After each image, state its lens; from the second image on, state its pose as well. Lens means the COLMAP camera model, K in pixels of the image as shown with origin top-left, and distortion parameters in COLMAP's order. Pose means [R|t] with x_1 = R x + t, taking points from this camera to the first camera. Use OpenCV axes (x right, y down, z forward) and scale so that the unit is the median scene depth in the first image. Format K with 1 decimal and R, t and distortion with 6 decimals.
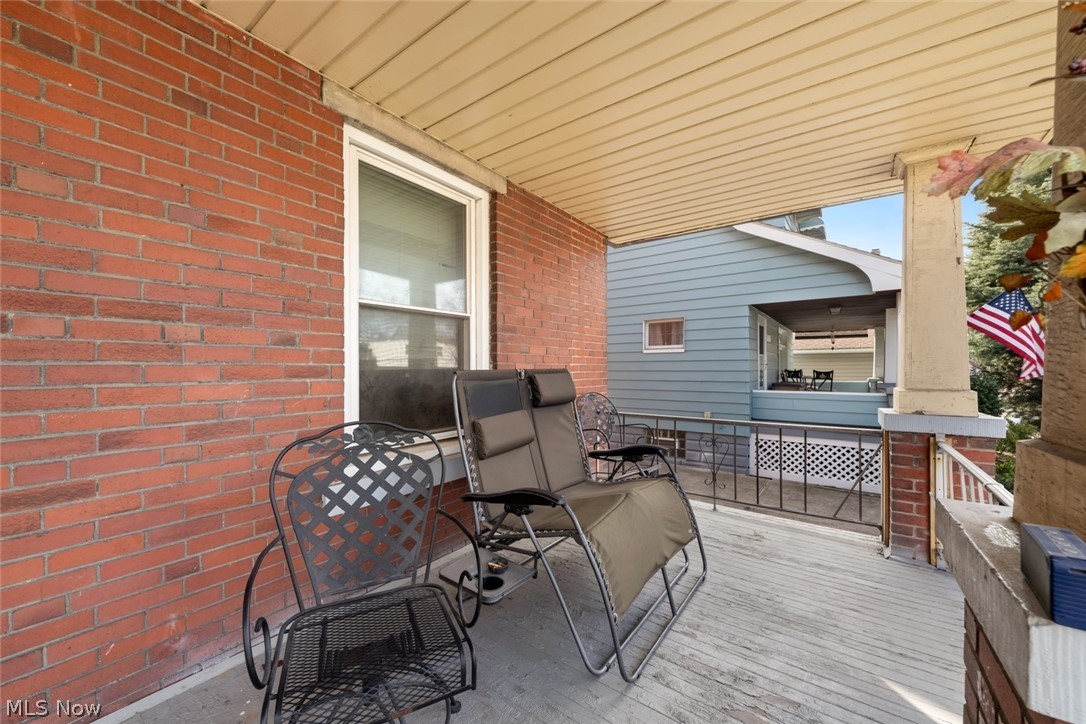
lens RADIAL K [[414.2, 0, 542.1], [0, 414.2, 368.0], [0, 0, 1]] dist [-0.001020, -0.000045]
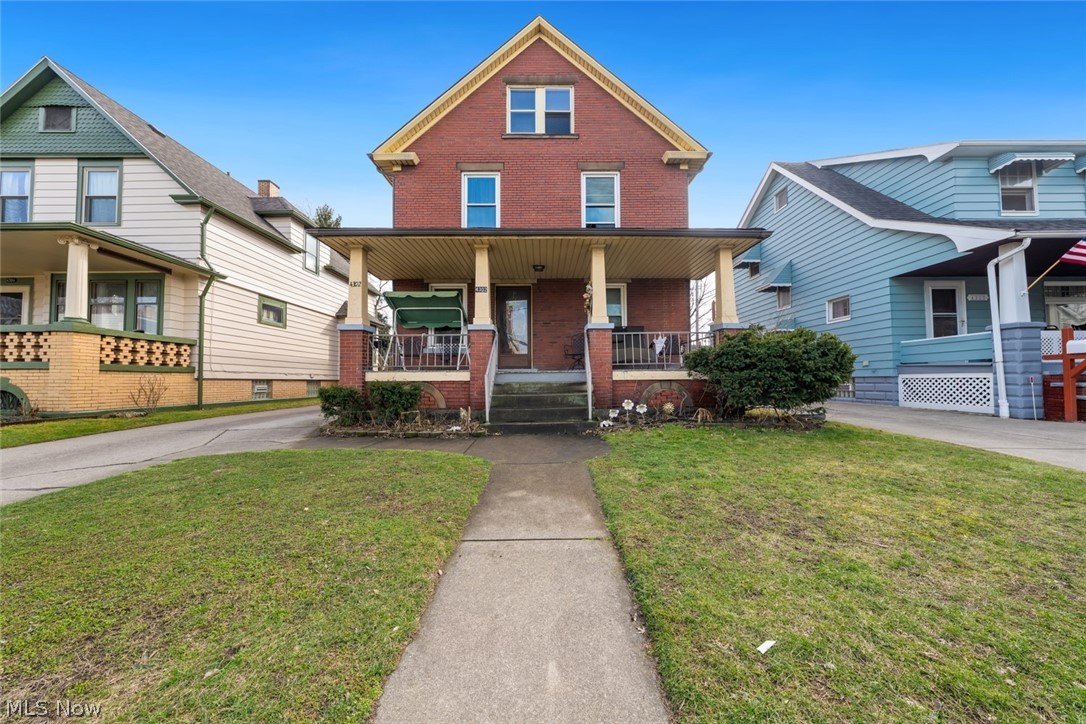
lens RADIAL K [[371.2, 0, 543.5], [0, 371.2, 366.2], [0, 0, 1]] dist [0.000441, 0.000020]
pose [[0.588972, -0.031180, -0.807552, 0.876422], [0.002404, 0.999319, -0.036831, 0.191407], [0.808150, 0.019751, 0.588645, -0.663431]]
